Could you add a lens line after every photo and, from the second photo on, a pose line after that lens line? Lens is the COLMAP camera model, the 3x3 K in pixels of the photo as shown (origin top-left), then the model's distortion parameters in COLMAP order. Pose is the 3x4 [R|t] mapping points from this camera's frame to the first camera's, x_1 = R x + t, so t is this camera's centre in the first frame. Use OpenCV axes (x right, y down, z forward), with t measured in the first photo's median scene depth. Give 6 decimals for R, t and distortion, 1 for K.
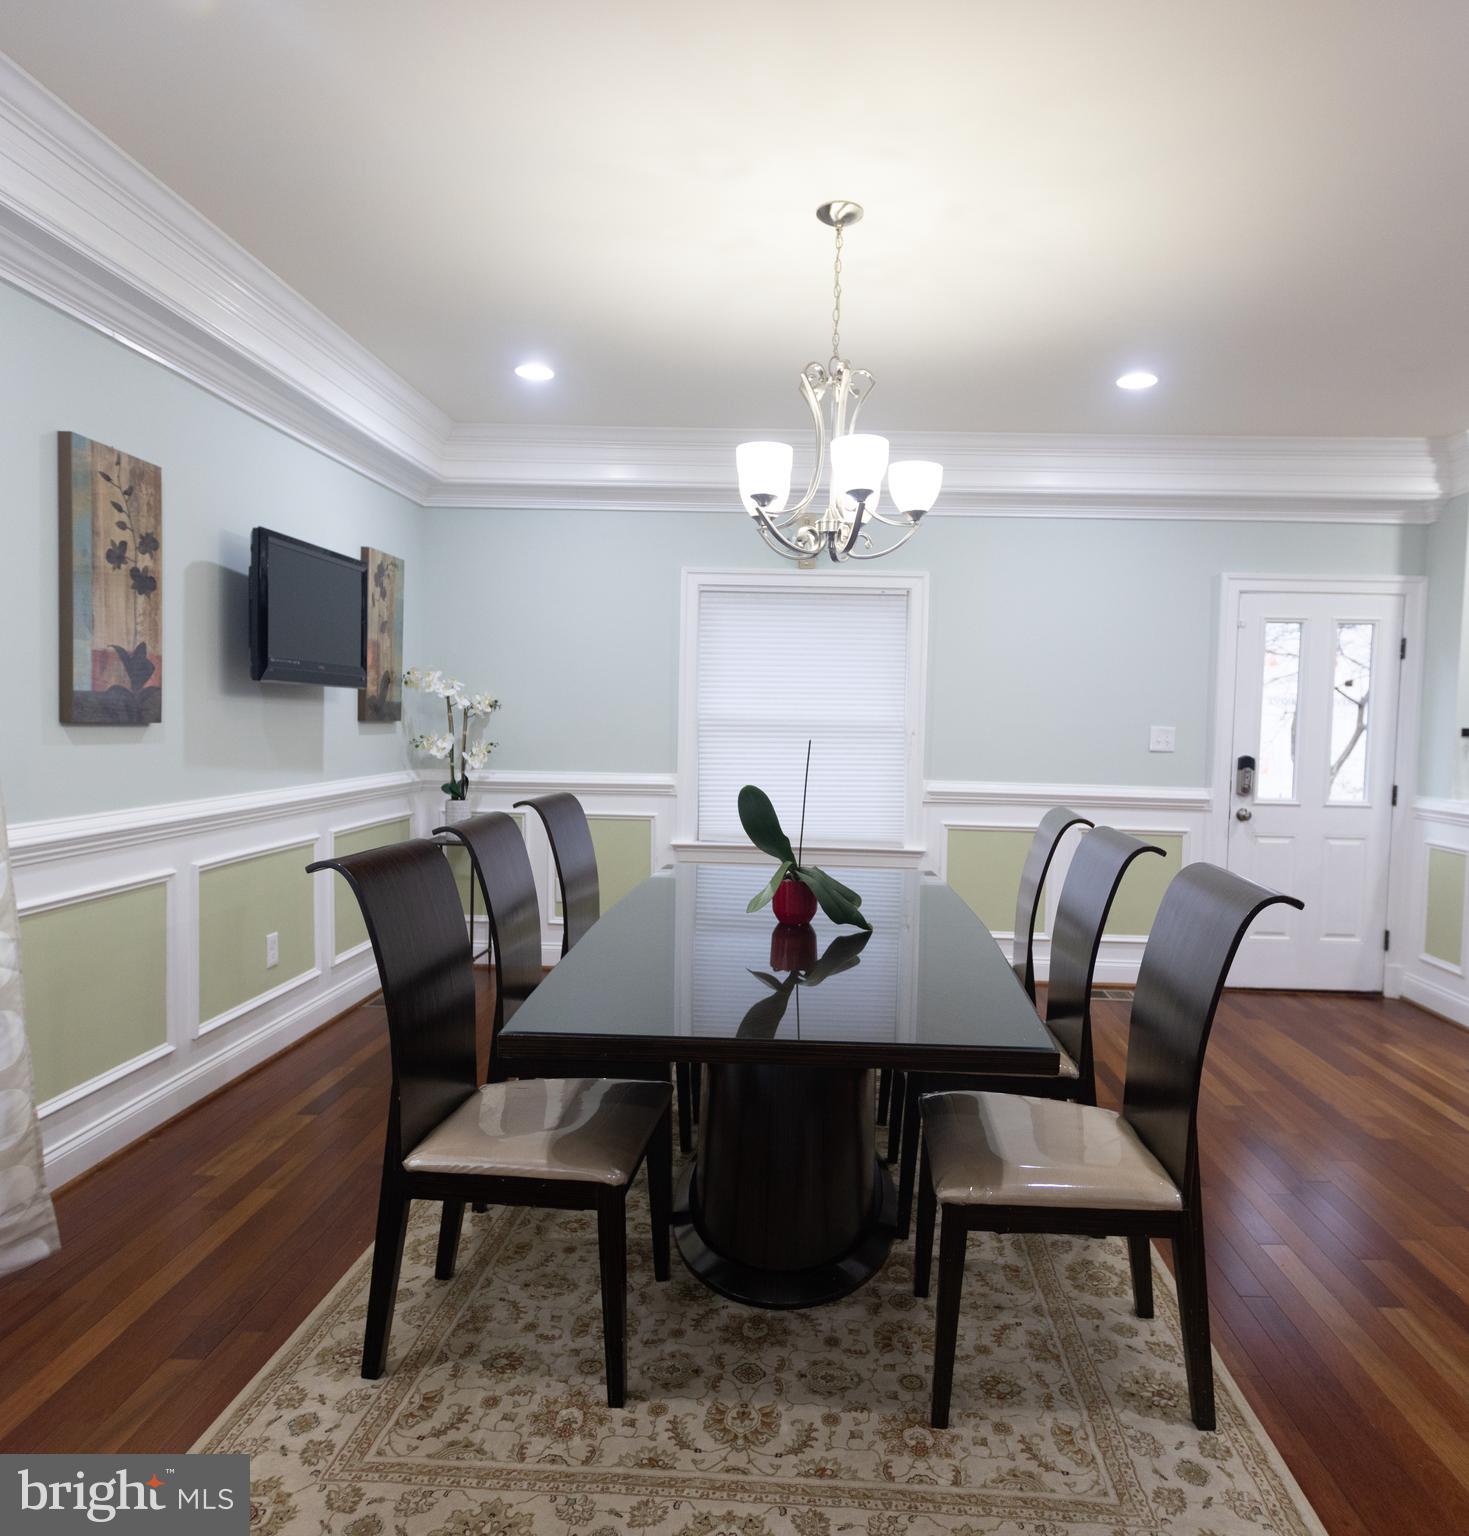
lens RADIAL K [[1116.7, 0, 735.1], [0, 1116.7, 809.1], [0, 0, 1]] dist [-0.022873, 0.009094]
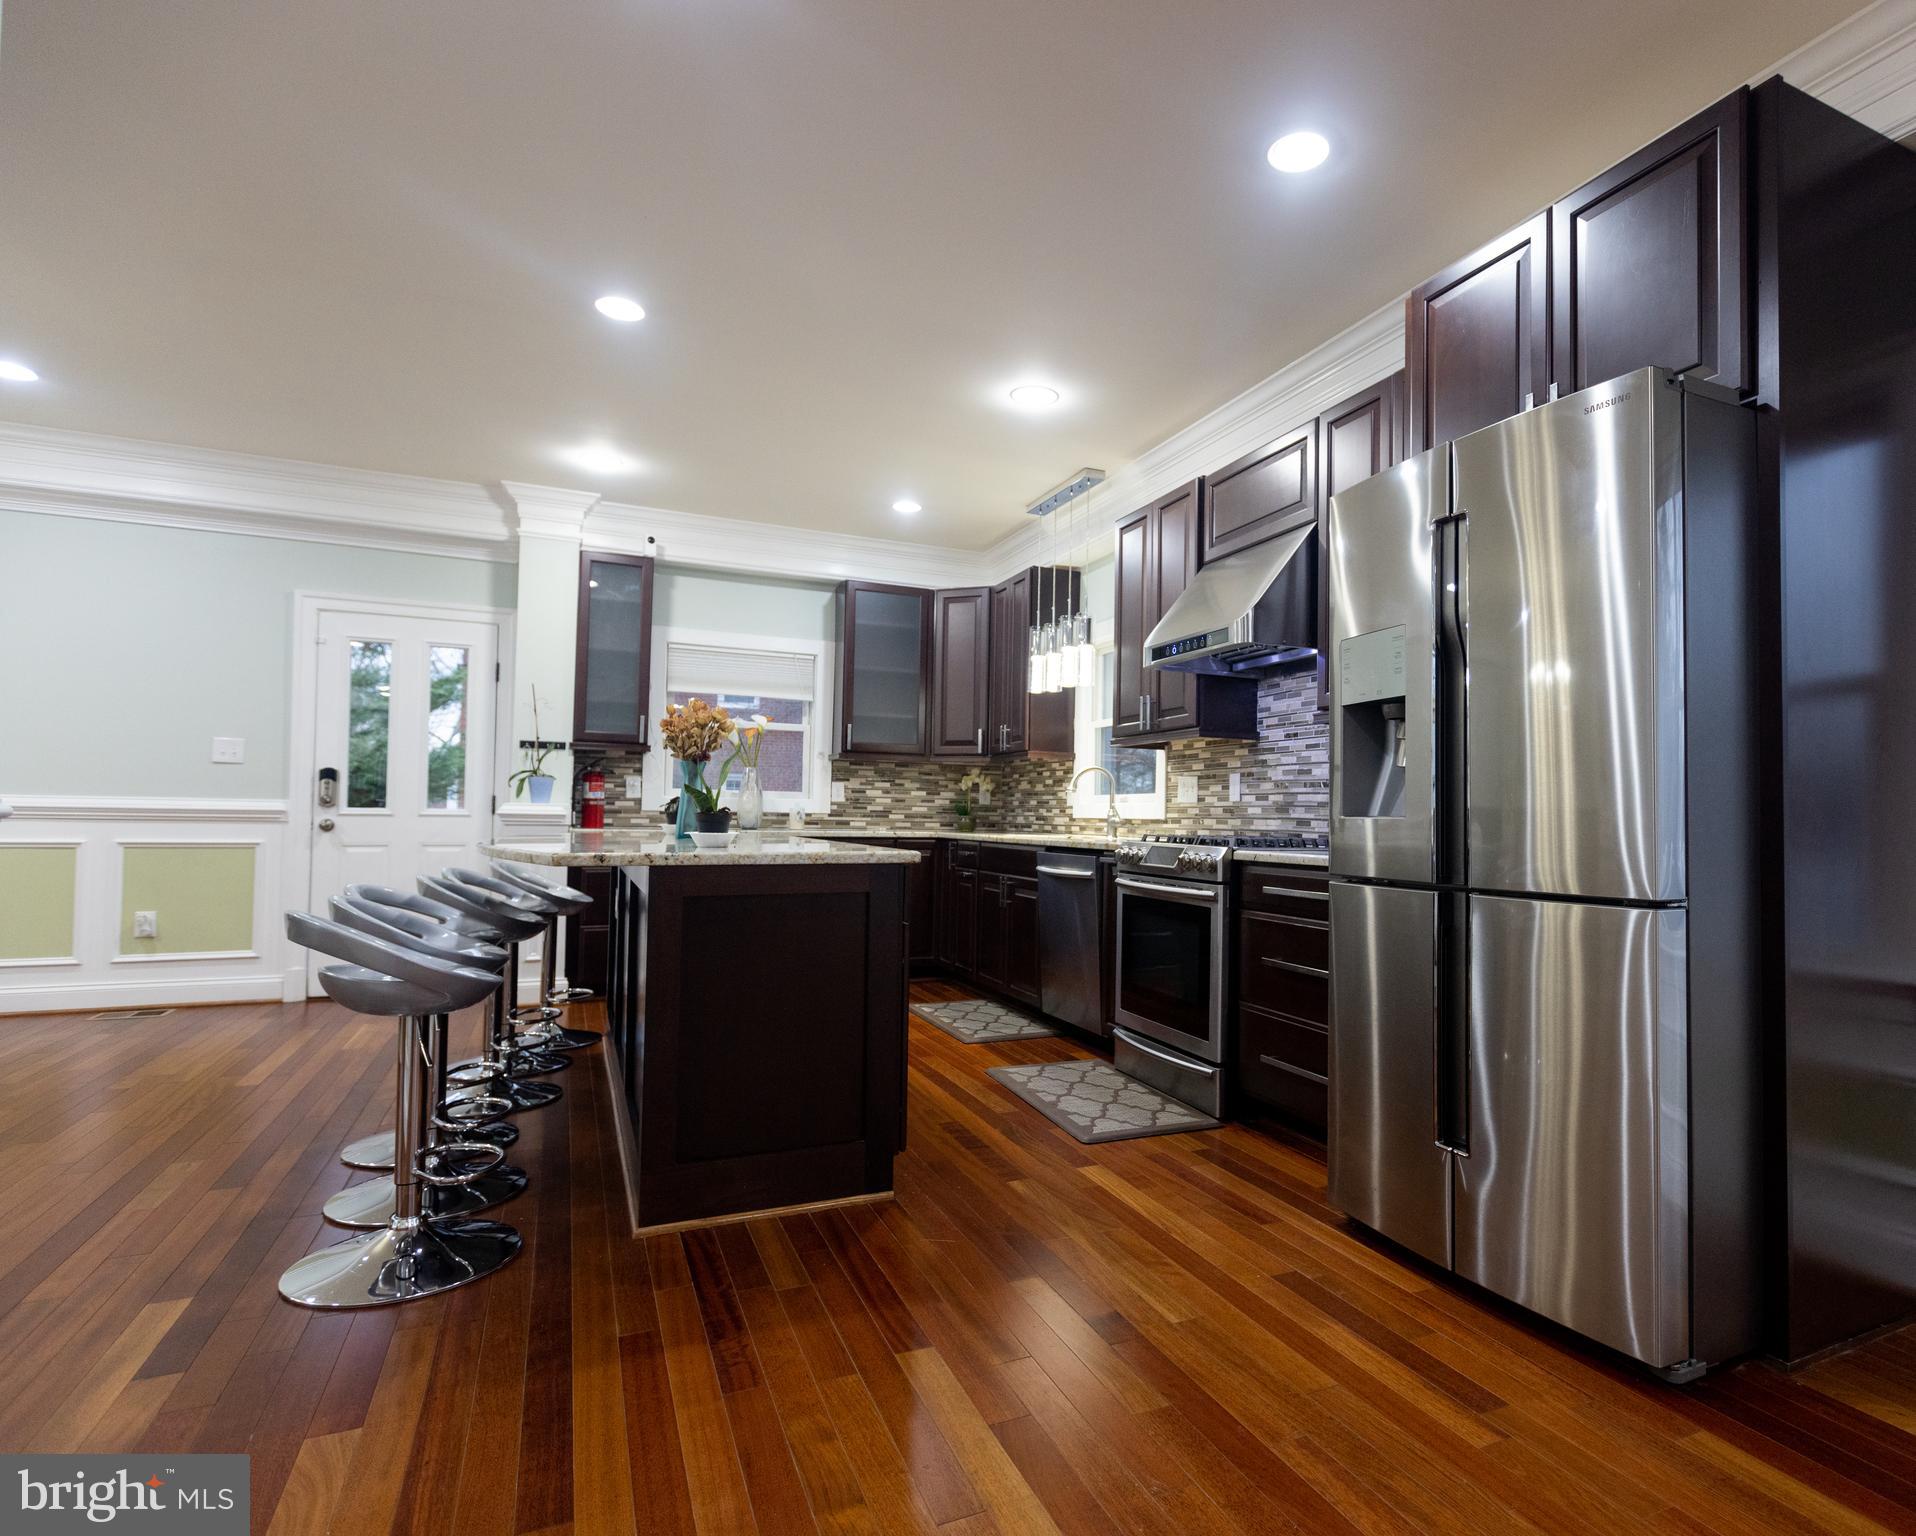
lens RADIAL K [[1044.1, 0, 1091.8], [0, 1044.1, 777.0], [0, 0, 1]] dist [-0.001678, 0.004747]
pose [[0.859527, 0.008014, 0.511028, 0.569531], [0.051919, 0.993335, -0.102904, 0.096369], [-0.508447, 0.114981, 0.853382, -0.179642]]
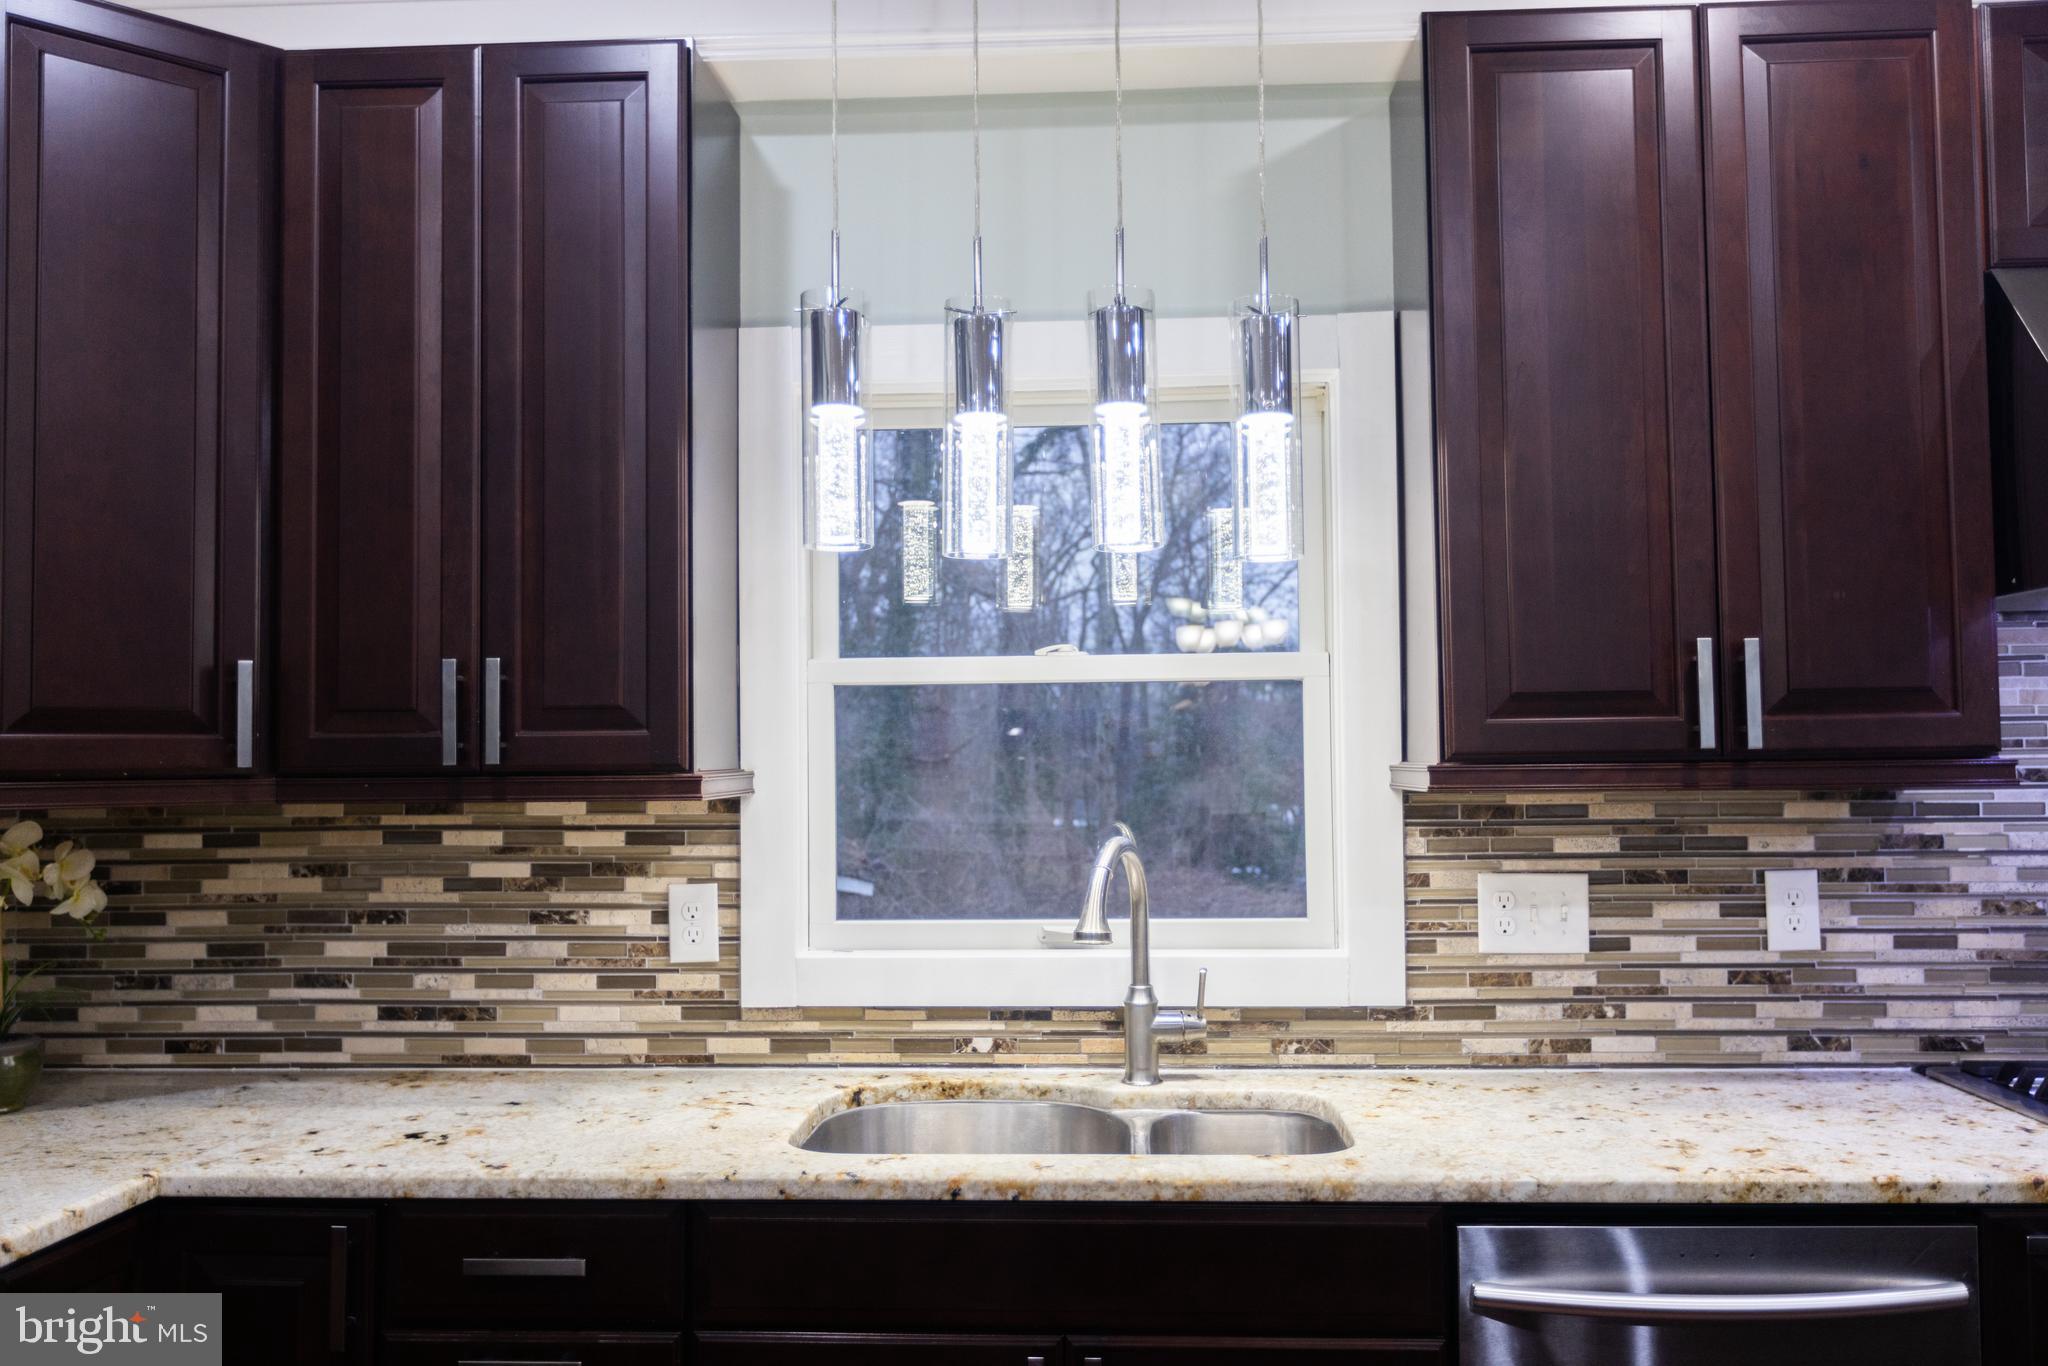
lens RADIAL K [[1636.9, 0, 1061.3], [0, 1636.9, 687.6], [0, 0, 1]] dist [-0.003240, -0.014649]
pose [[-0.027545, 0.014279, 0.999519, 0.639375], [0.098107, 0.995109, -0.011512, -0.047152], [-0.994795, 0.097743, -0.028811, 0.656567]]
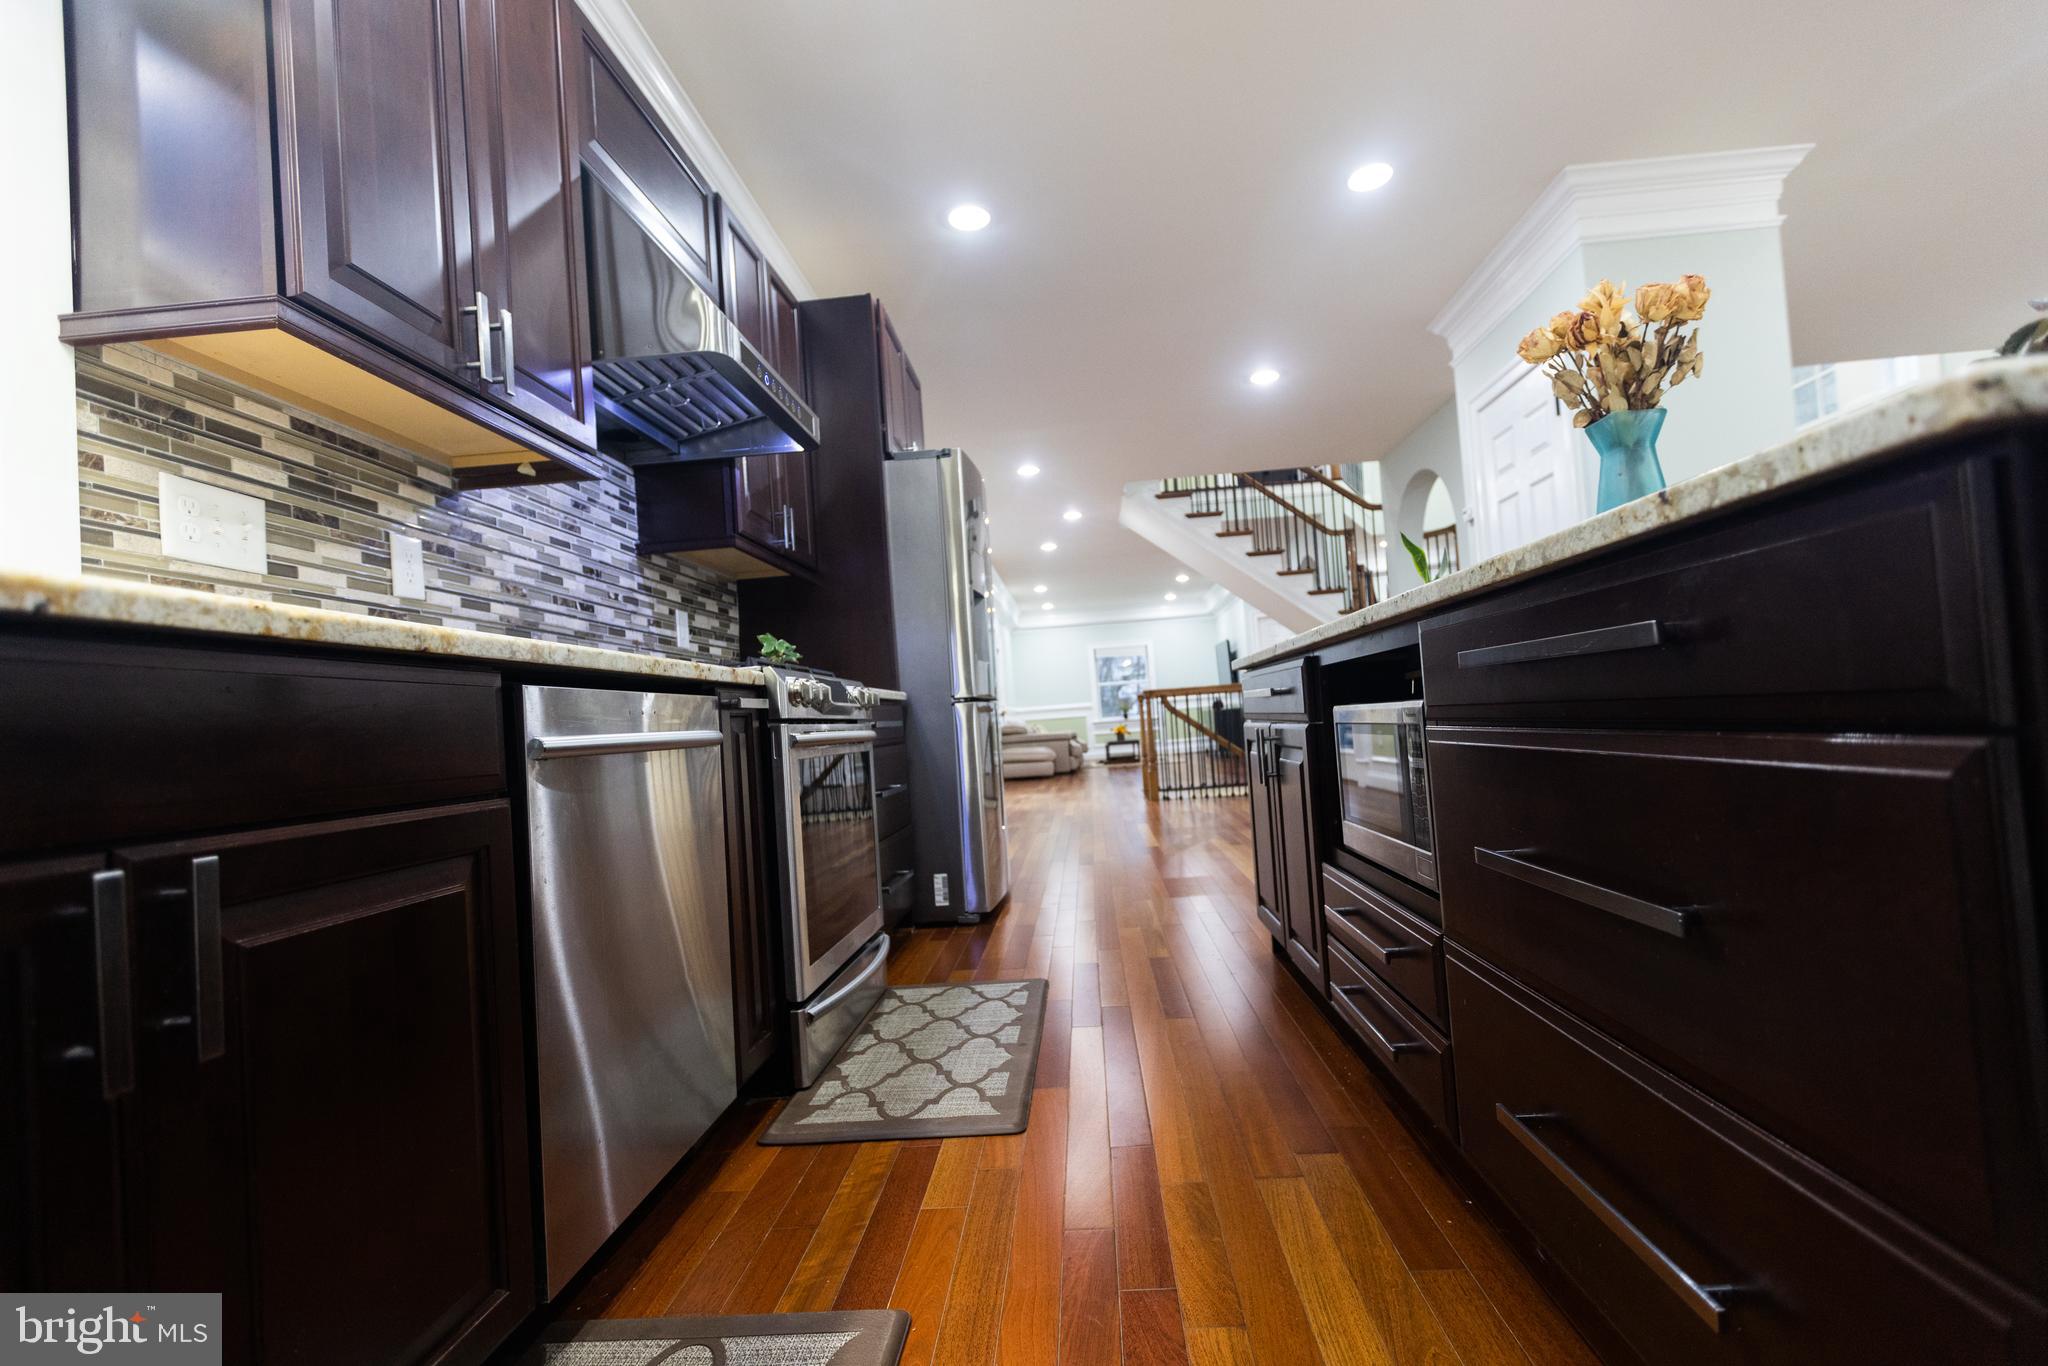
lens RADIAL K [[897.0, 0, 1048.5], [0, 897.0, 698.7], [0, 0, 1]] dist [-0.014011, -0.001393]
pose [[-0.998325, 0.042665, -0.039068, 0.869017], [0.040100, 0.997129, 0.064238, 0.061608], [0.041697, 0.062564, -0.997170, 0.772059]]
